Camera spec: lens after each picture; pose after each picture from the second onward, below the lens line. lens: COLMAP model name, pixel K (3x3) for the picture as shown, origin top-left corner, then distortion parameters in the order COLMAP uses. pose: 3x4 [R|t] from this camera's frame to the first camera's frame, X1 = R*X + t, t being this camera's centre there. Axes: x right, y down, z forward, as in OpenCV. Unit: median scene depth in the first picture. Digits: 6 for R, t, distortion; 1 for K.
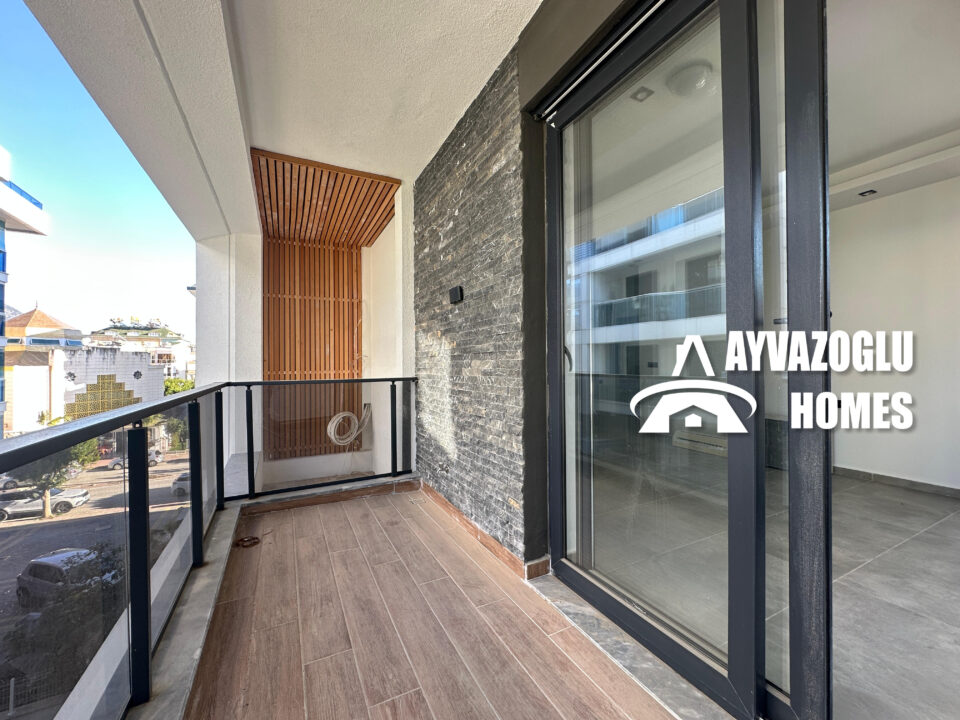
lens RADIAL K [[382.3, 0, 480.0], [0, 382.3, 360.0], [0, 0, 1]] dist [-0.000051, -0.000109]
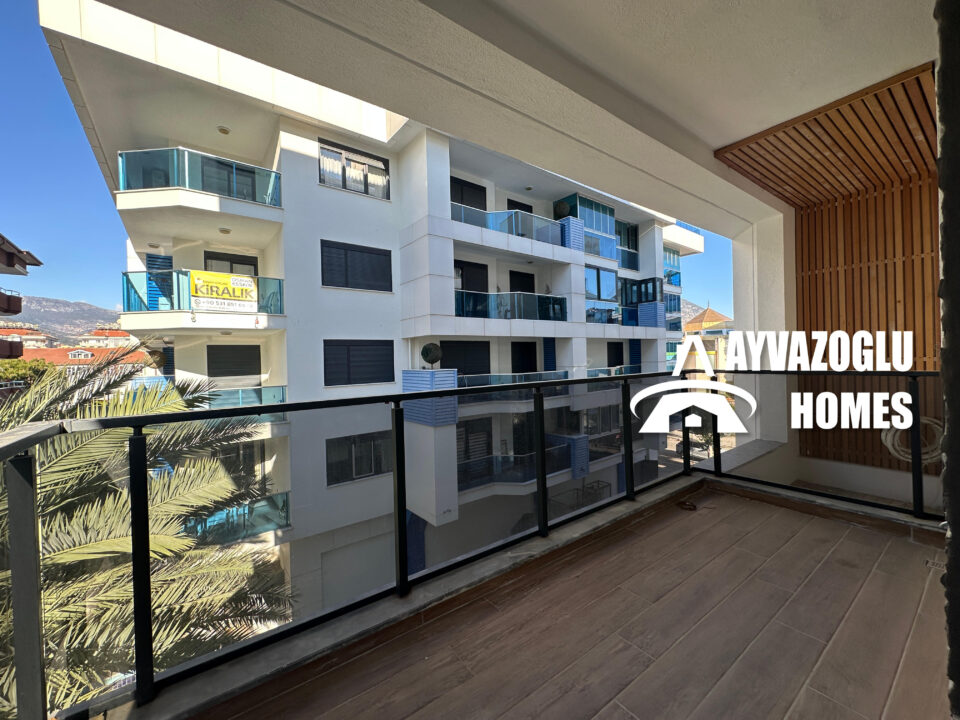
lens RADIAL K [[382.3, 0, 480.0], [0, 382.3, 360.0], [0, 0, 1]] dist [-0.000051, -0.000109]
pose [[0.158200, 0.010449, -0.987352, 0.346009], [0.032711, 0.999340, 0.015817, -0.009068], [0.986865, -0.034800, 0.157753, 0.155908]]
